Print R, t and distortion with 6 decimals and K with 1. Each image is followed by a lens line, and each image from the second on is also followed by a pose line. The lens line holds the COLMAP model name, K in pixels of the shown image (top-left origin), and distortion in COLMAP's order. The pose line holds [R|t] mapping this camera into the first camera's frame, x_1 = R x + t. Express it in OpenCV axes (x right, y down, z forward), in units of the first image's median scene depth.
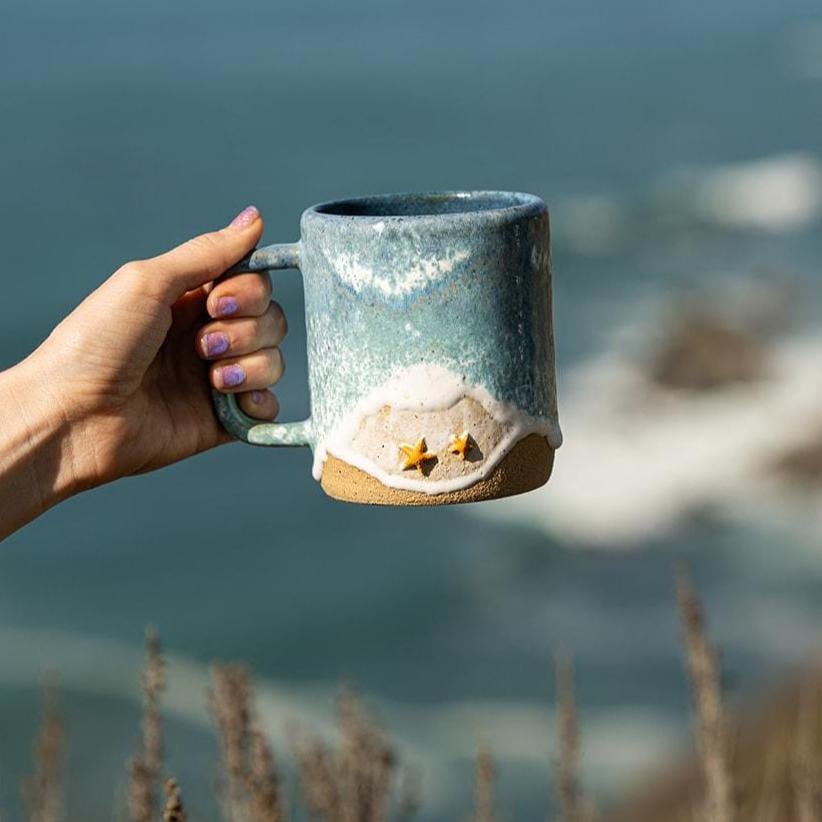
lens RADIAL K [[3858.9, 0, 411.0], [0, 3858.9, 411.0], [0, 0, 1]] dist [0.038756, -0.299722]
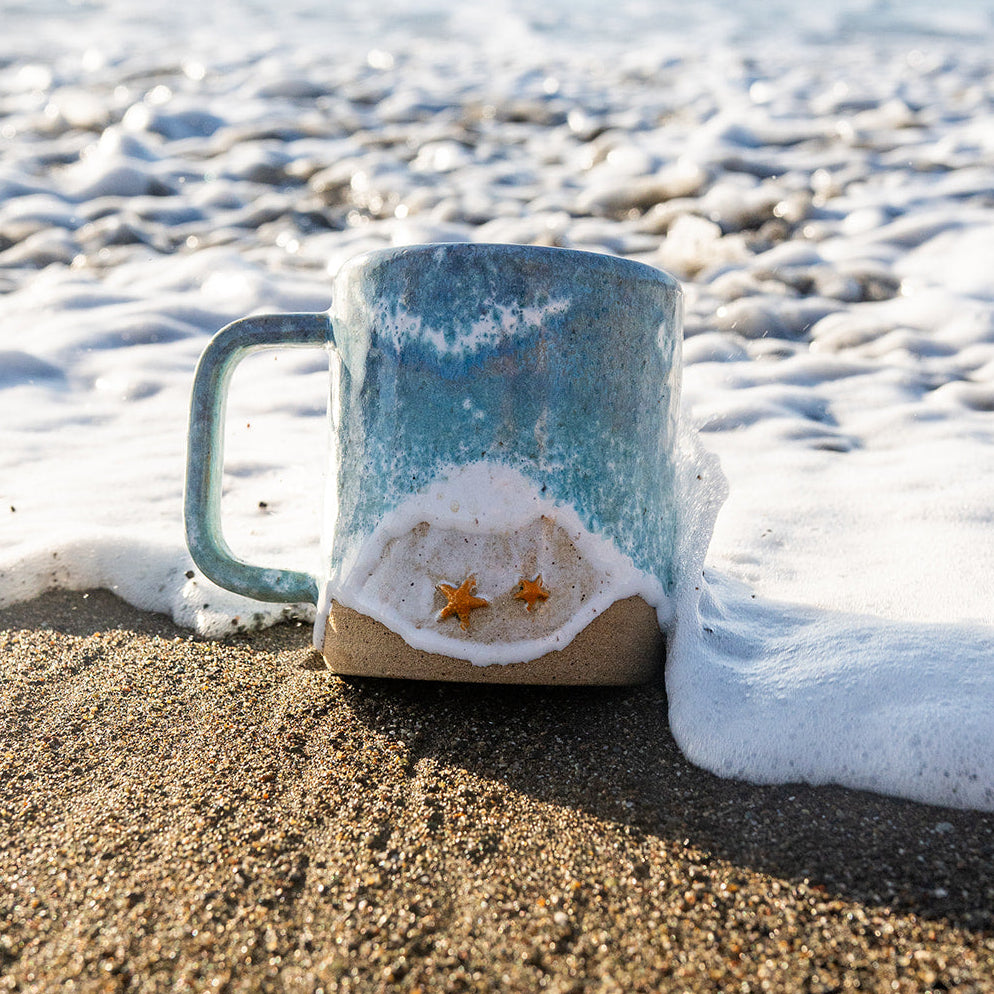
lens RADIAL K [[2137.1, 0, 496.8], [0, 2137.1, 578.6], [0, 0, 1]] dist [-0.363023, -0.082607]
pose [[0.995302, 0.094438, -0.021335, 0.014935], [-0.096713, 0.980047, -0.173652, 0.070608], [0.004510, 0.174900, 0.984576, 0.642448]]
